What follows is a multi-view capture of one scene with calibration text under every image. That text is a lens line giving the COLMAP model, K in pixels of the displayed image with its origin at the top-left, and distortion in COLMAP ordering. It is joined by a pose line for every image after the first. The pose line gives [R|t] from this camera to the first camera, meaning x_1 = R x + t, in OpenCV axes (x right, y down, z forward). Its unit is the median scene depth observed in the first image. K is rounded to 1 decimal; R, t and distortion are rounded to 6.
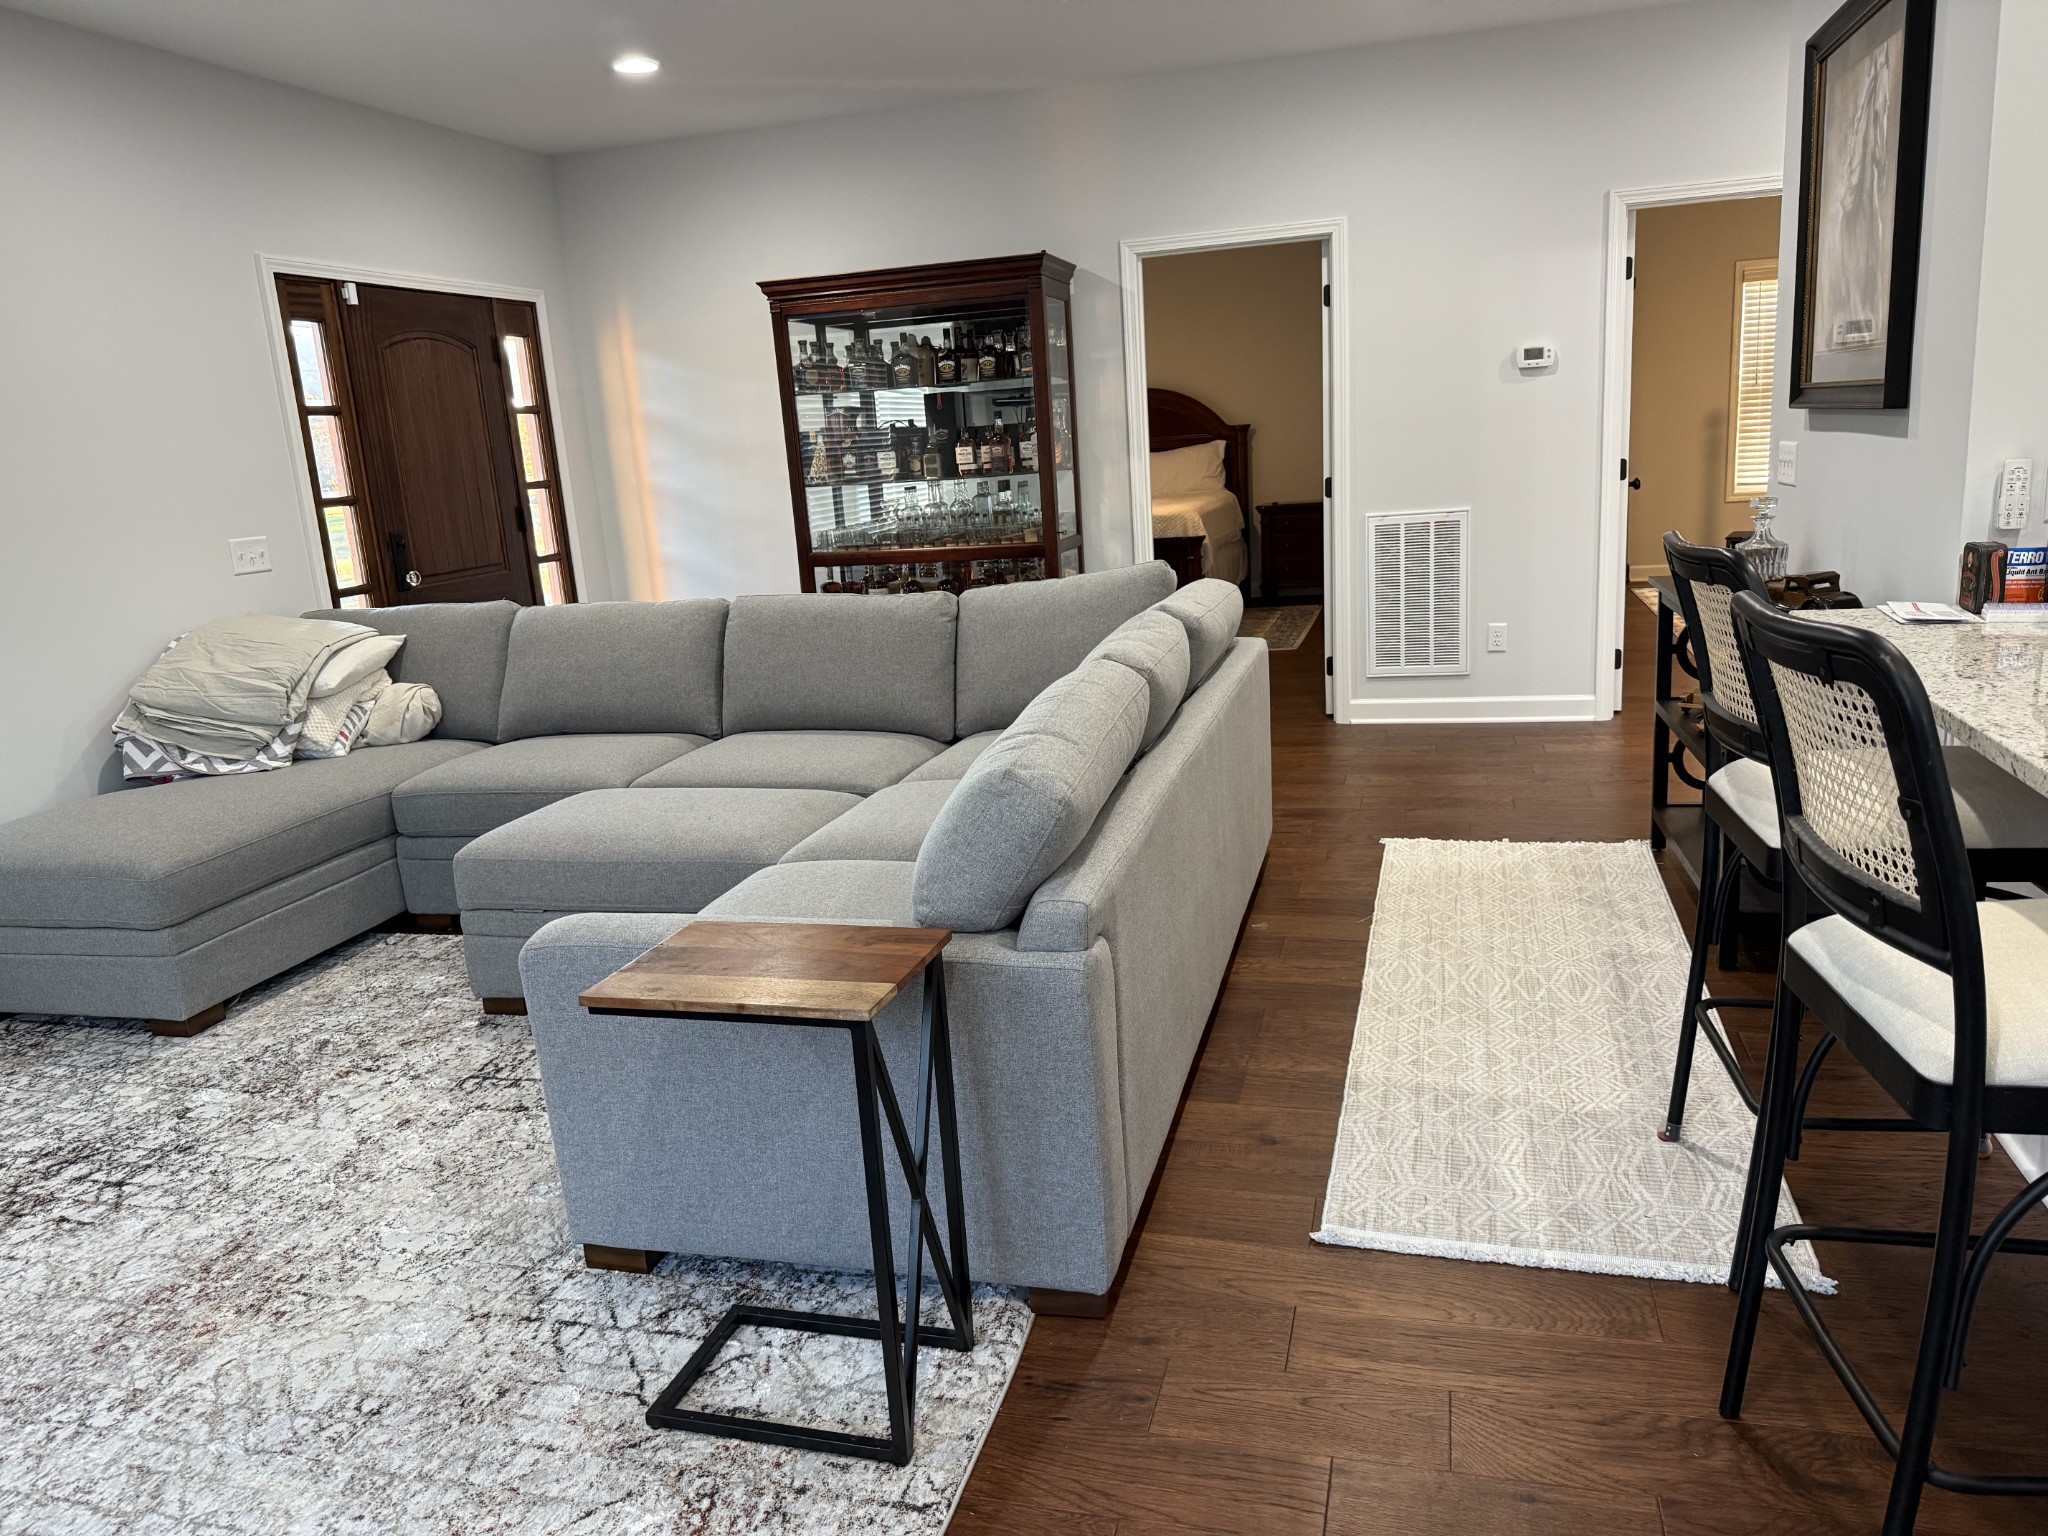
lens RADIAL K [[1447.7, 0, 1019.0], [0, 1447.7, 778.1], [0, 0, 1]] dist [0.027304, -0.018037]
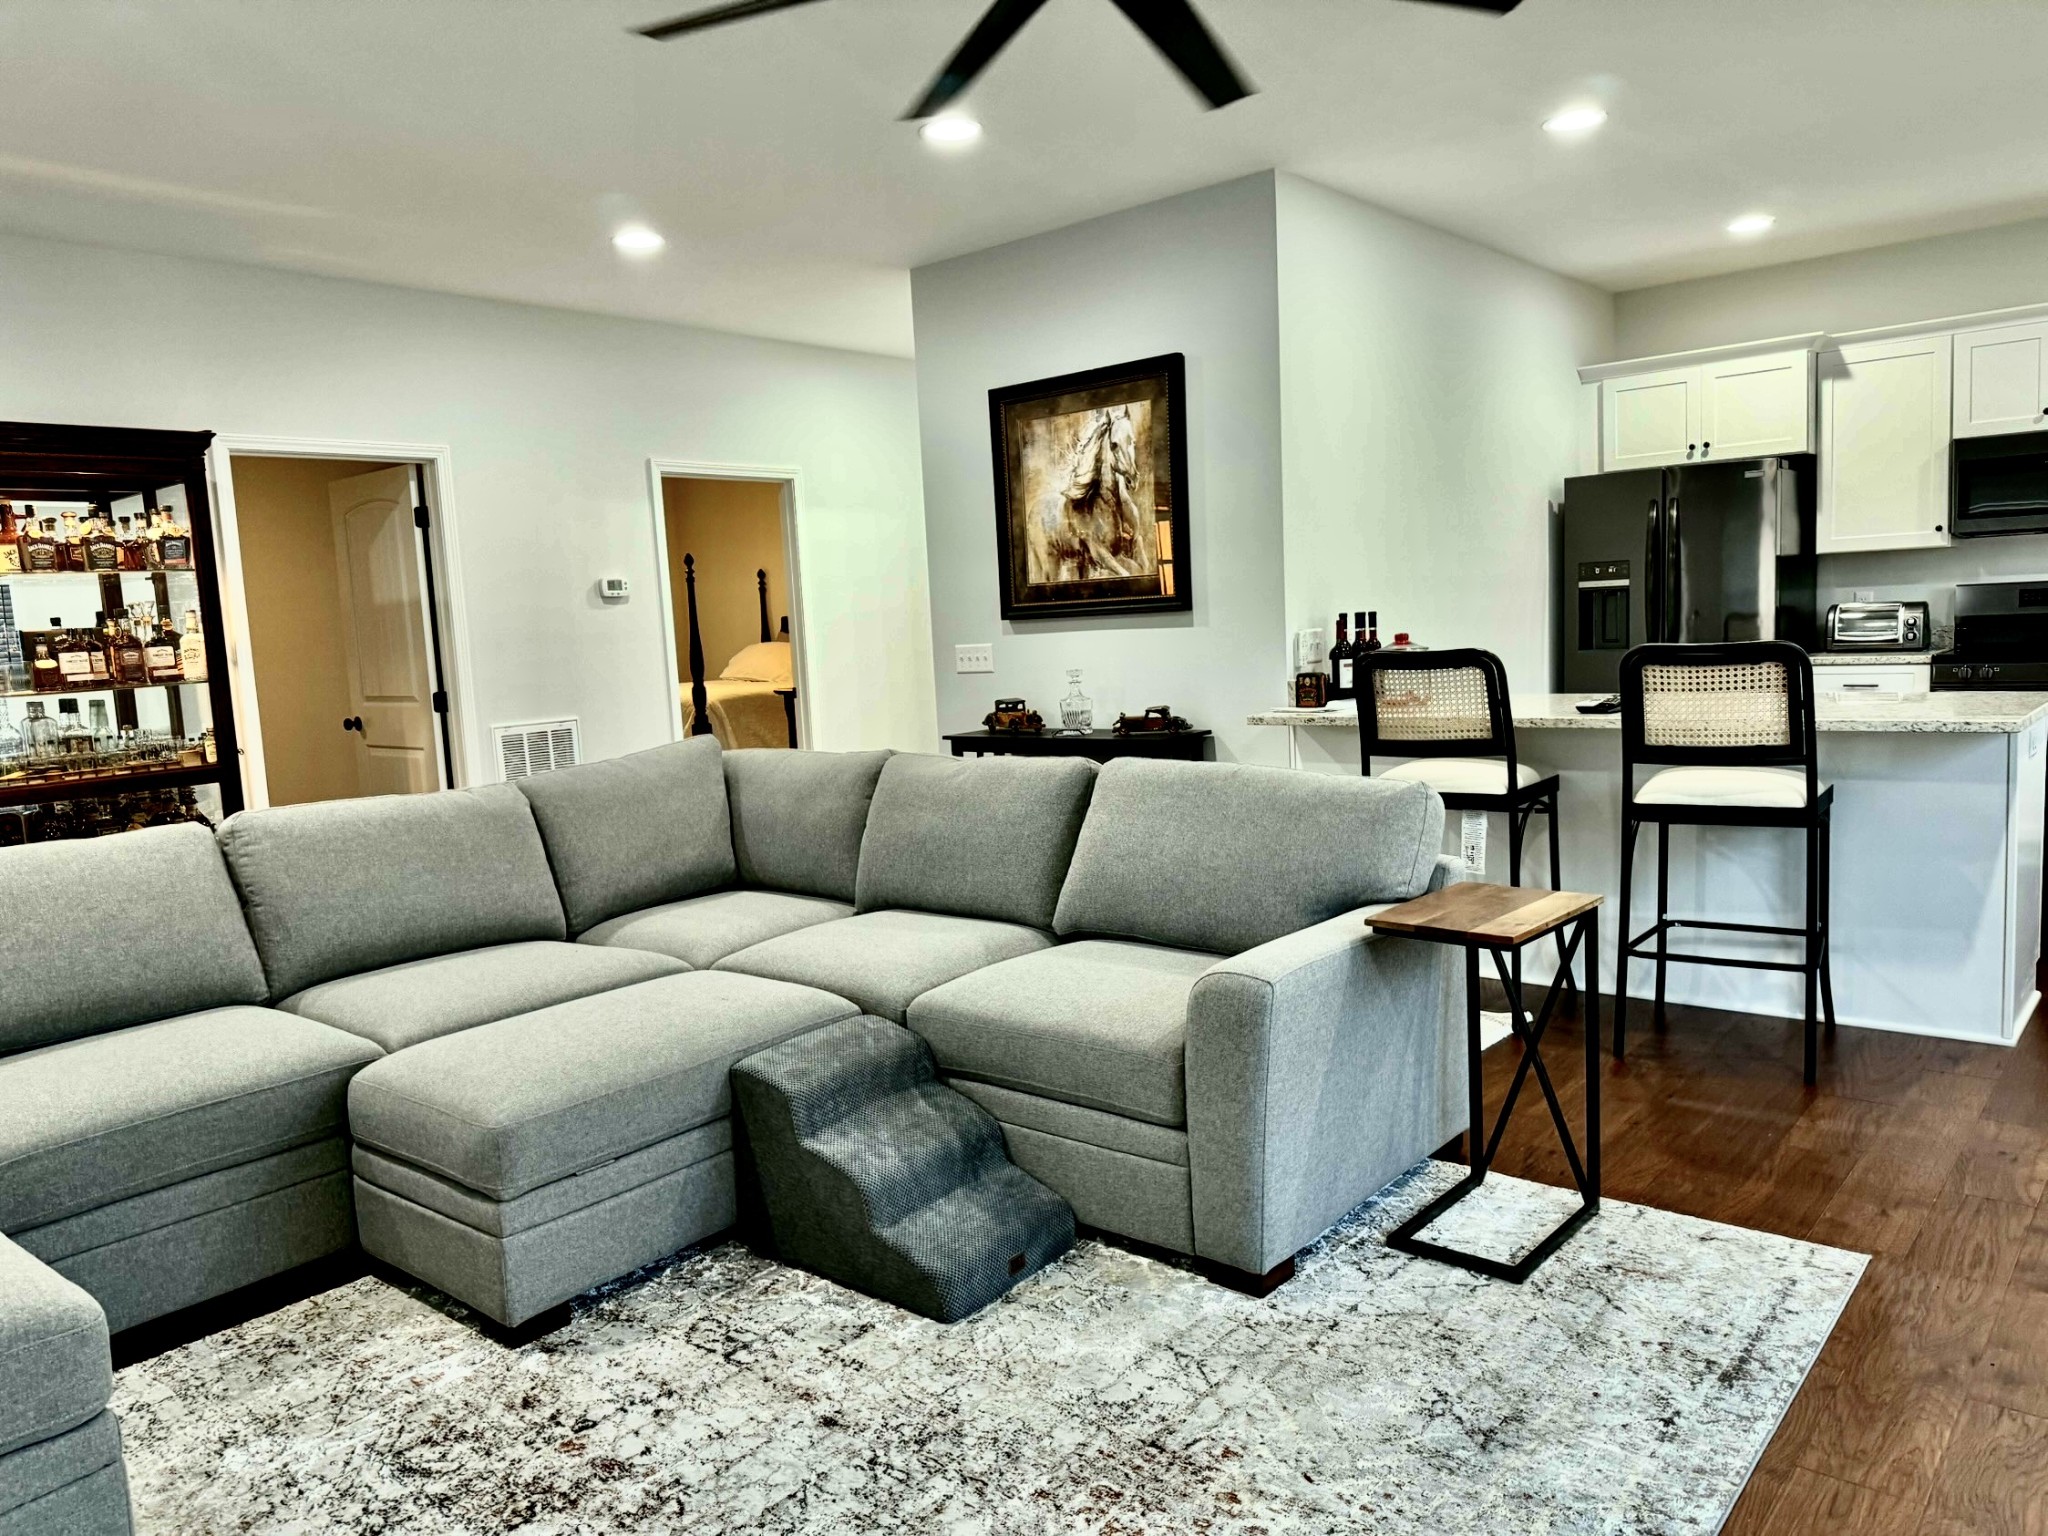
lens RADIAL K [[1447.7, 0, 1029.8], [0, 1447.7, 765.3], [0, 0, 1]] dist [0.027304, -0.018037]
pose [[0.411266, -0.043722, 0.910466, -0.579040], [0.231260, 0.971172, -0.057825, -0.009168], [-0.881691, 0.234336, 0.409521, 0.273552]]
